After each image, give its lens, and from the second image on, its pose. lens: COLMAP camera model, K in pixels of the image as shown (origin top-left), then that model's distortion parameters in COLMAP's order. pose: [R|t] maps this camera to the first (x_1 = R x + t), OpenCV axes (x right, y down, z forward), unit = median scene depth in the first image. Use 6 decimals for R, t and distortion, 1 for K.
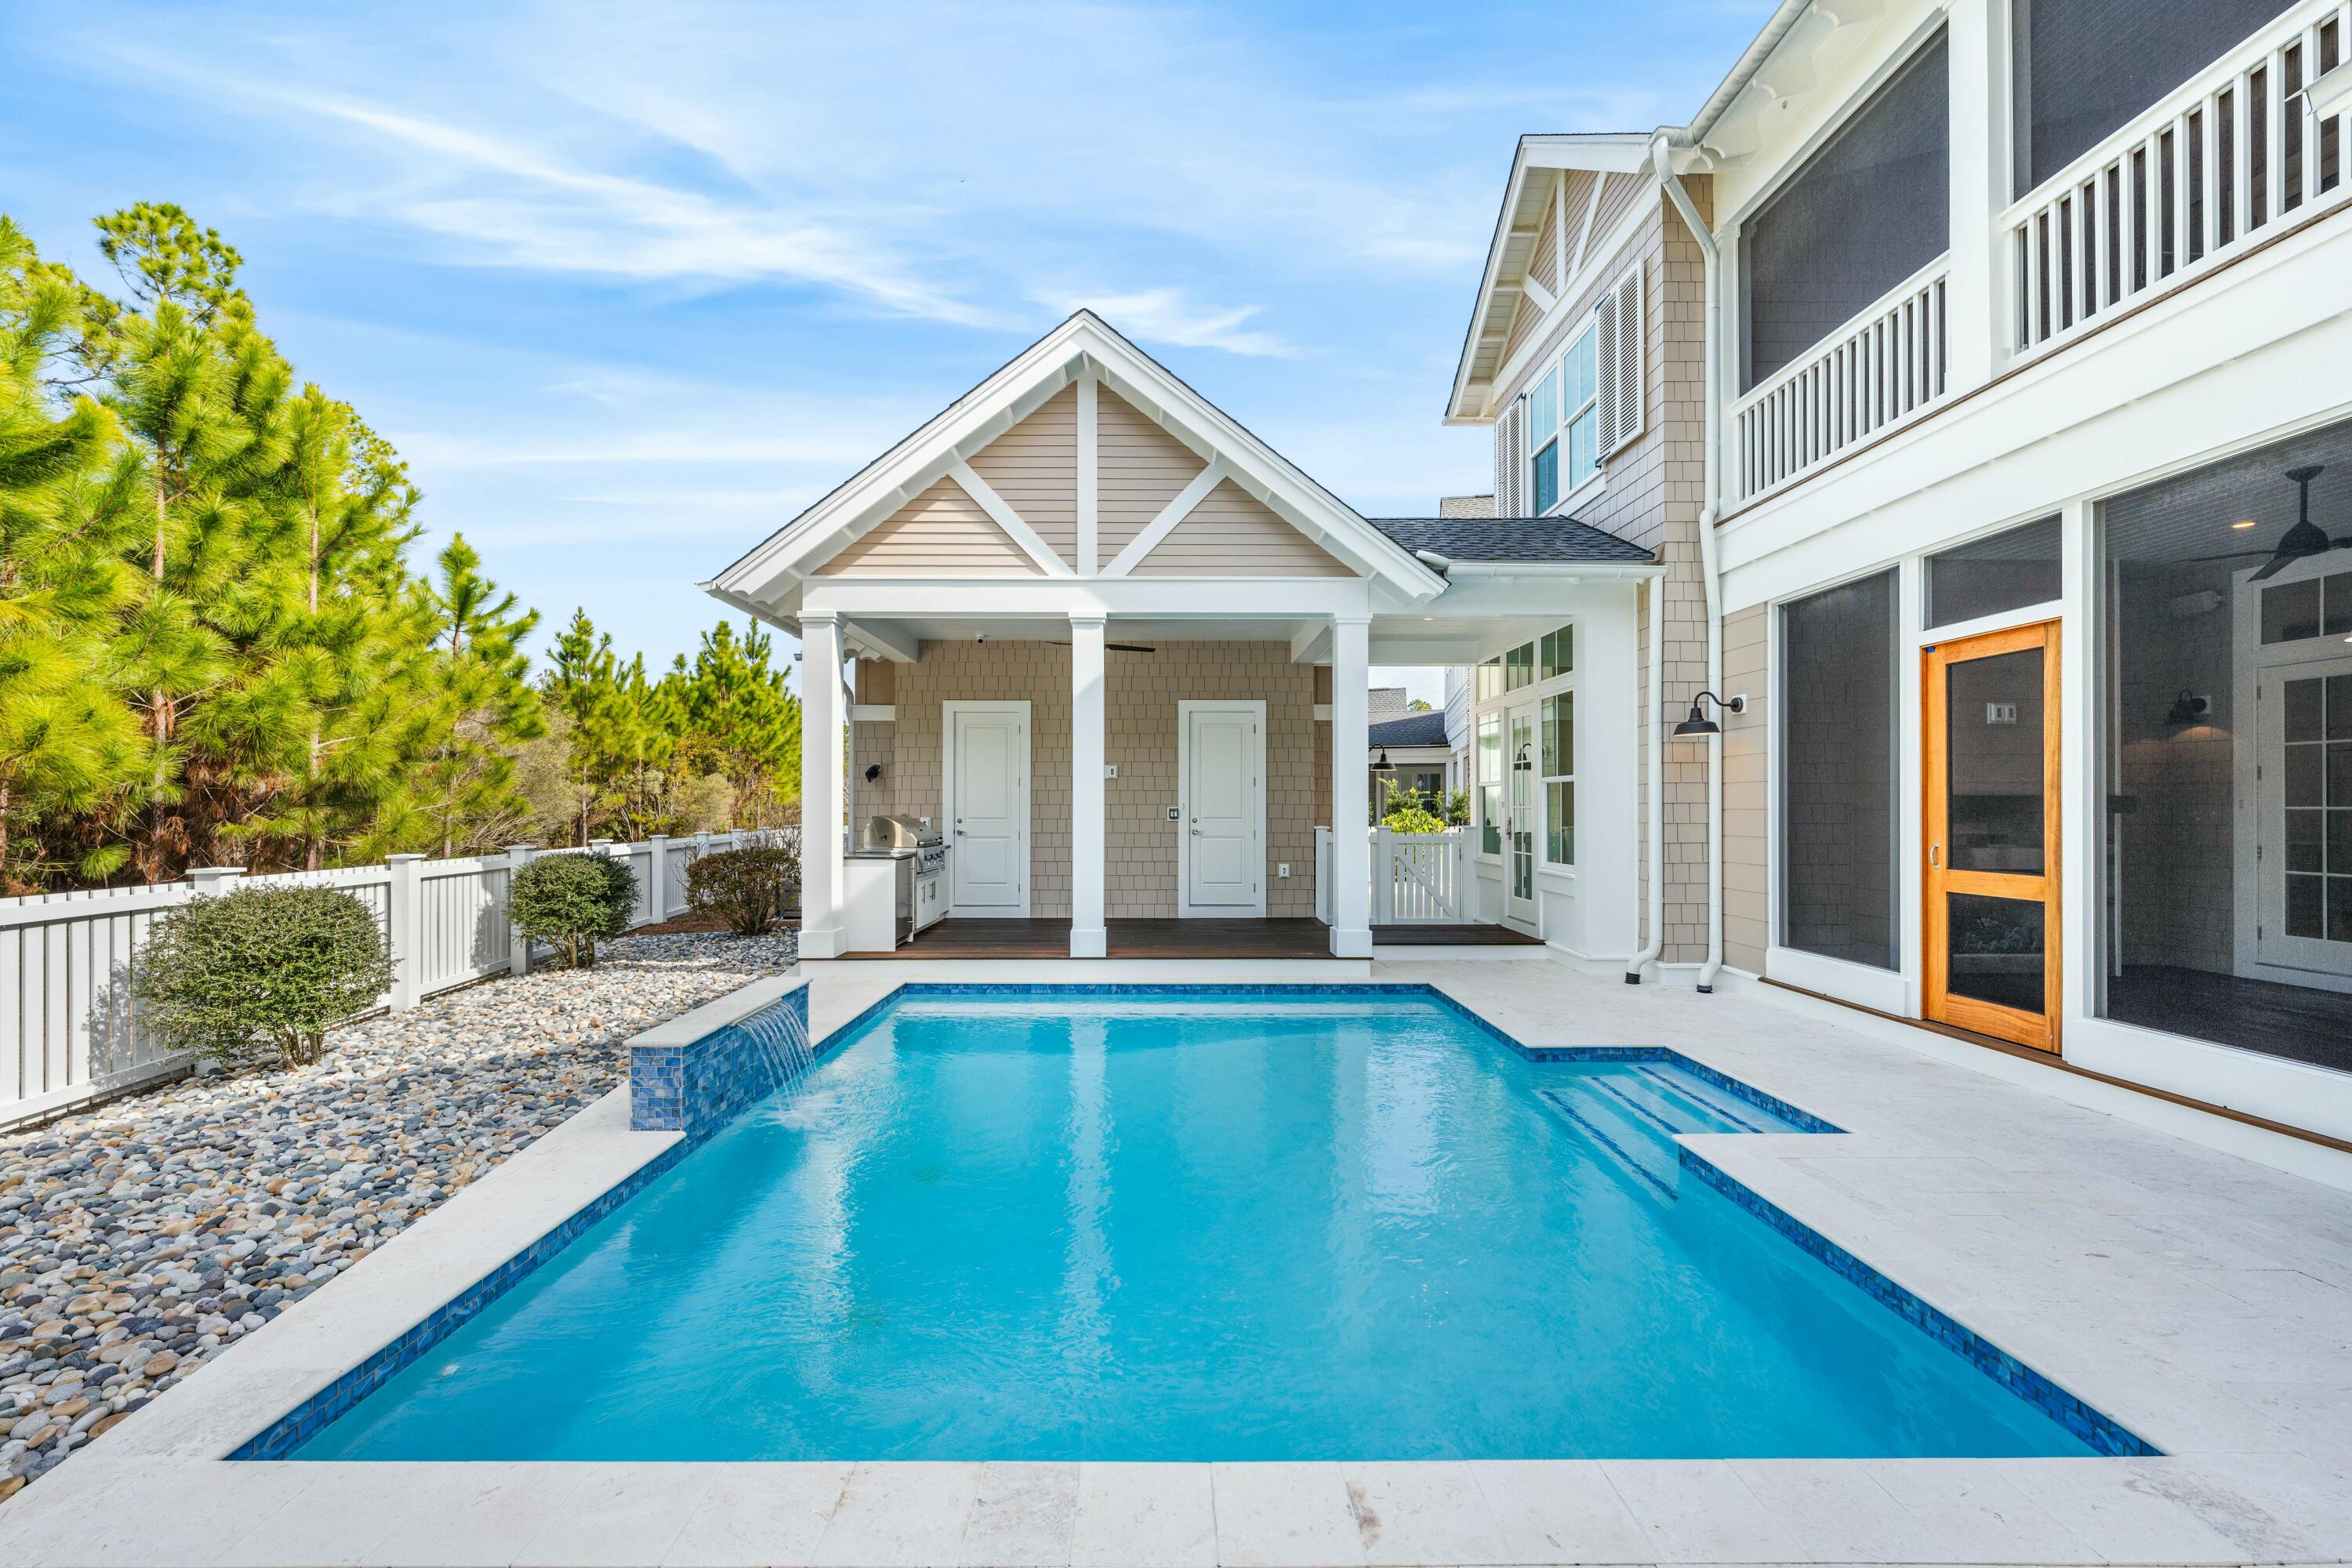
lens RADIAL K [[883.0, 0, 1163.7], [0, 883.0, 804.8], [0, 0, 1]] dist [-0.001118, -0.000288]
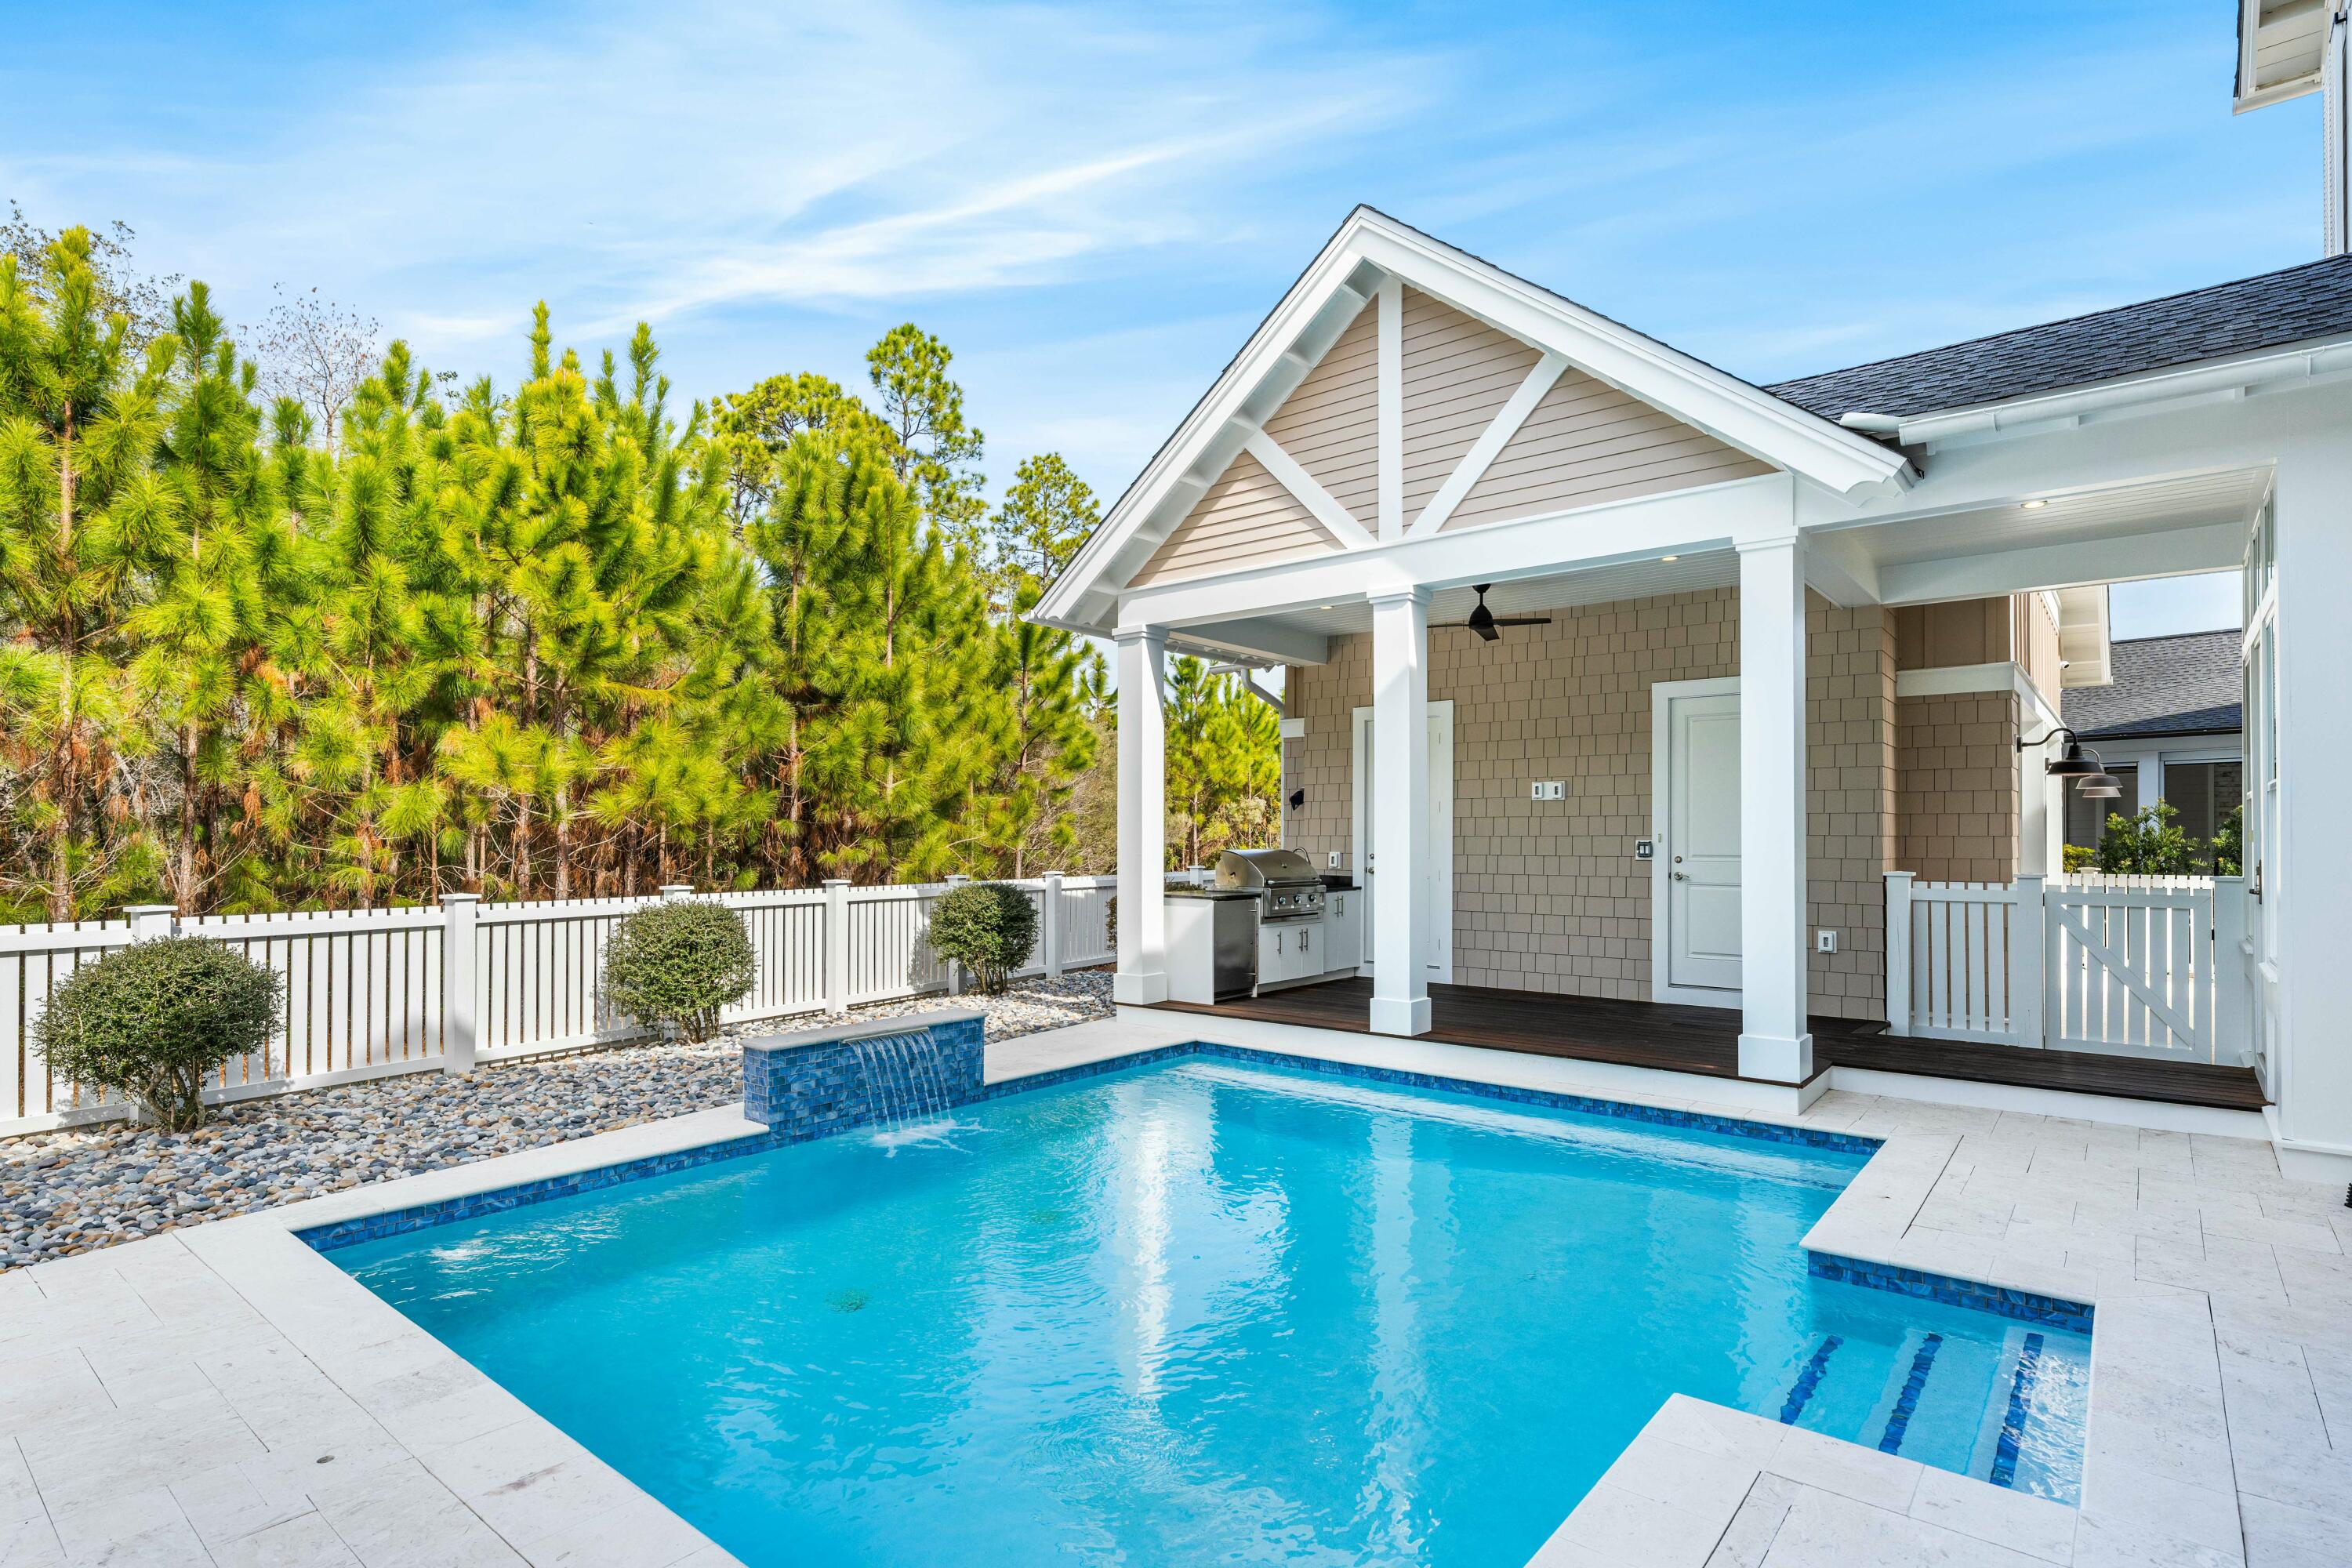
lens RADIAL K [[1173.6, 0, 1181.7], [0, 1173.6, 829.8], [0, 0, 1]] dist [0.001161, 0.000305]
pose [[0.768528, -0.004009, -0.639804, 0.430180], [0.001356, 0.999988, -0.004638, -0.001630], [0.639815, 0.002697, 0.768524, 0.092607]]
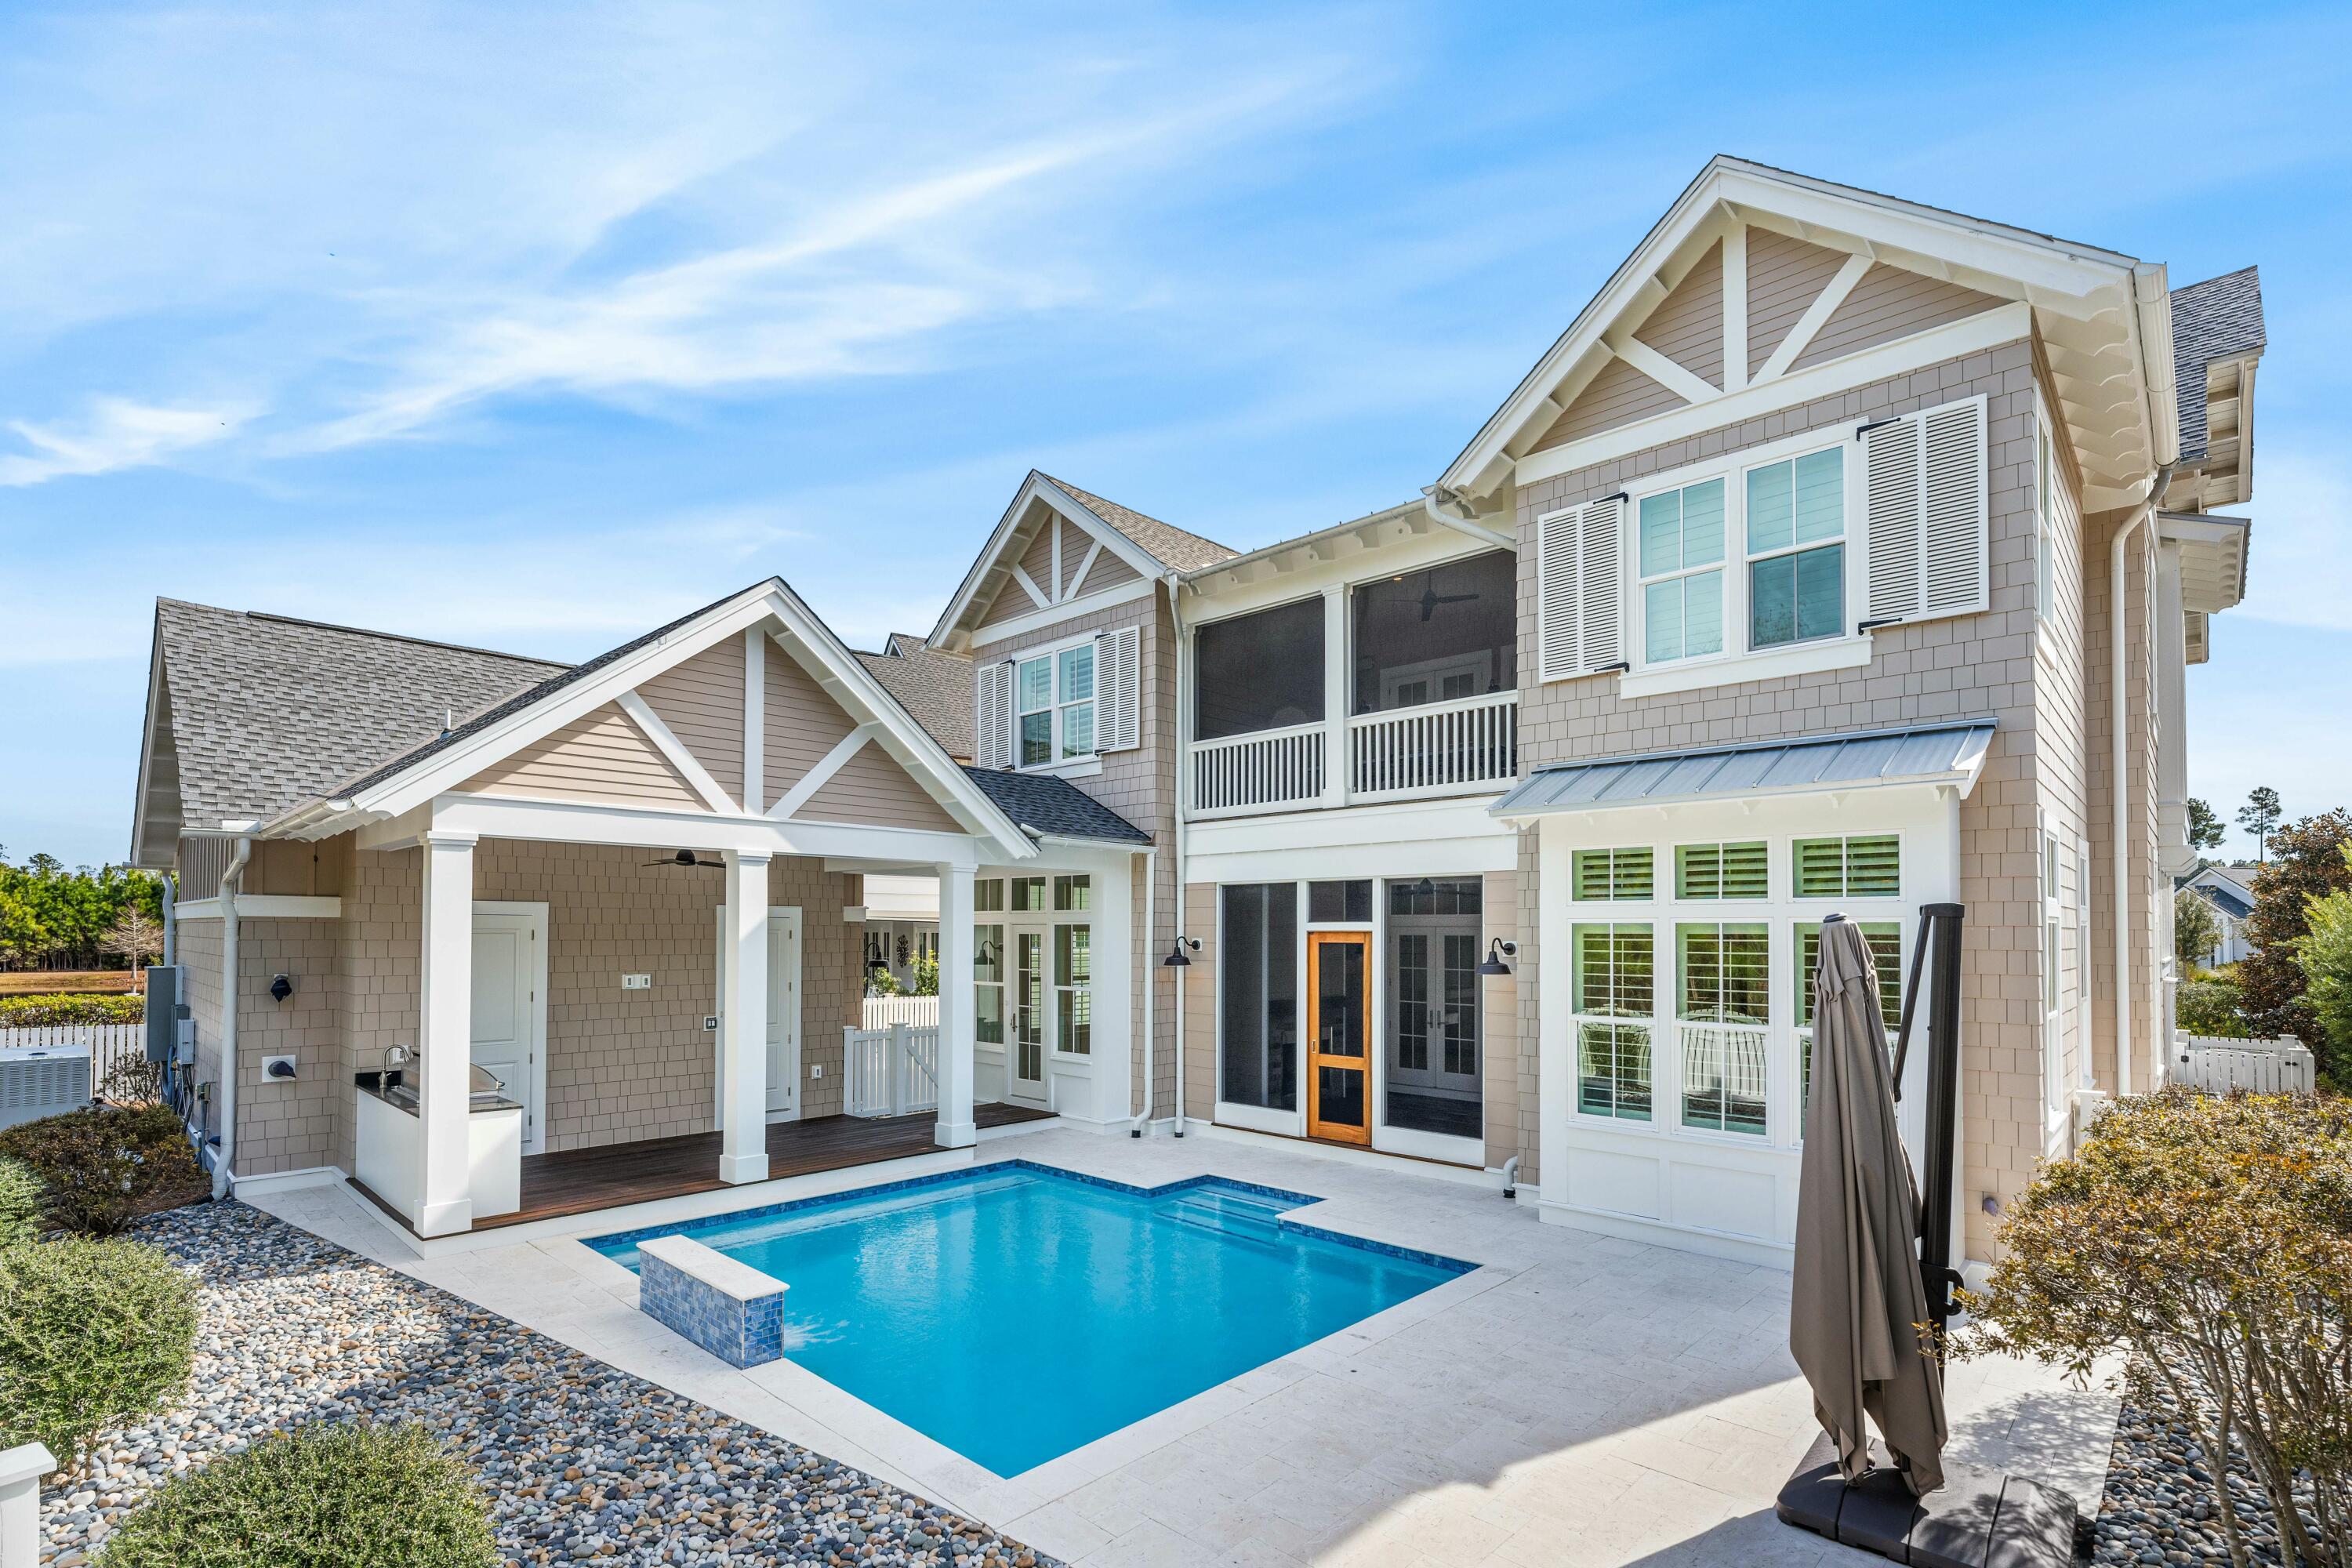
lens RADIAL K [[1082.9, 0, 1175.9], [0, 1082.9, 922.5], [0, 0, 1]] dist [0.001819, 0.000146]
pose [[0.690774, 0.010123, 0.723000, -0.666146], [-0.006330, 0.999948, -0.007953, -0.126024], [-0.723043, 0.000917, 0.690802, -0.244286]]
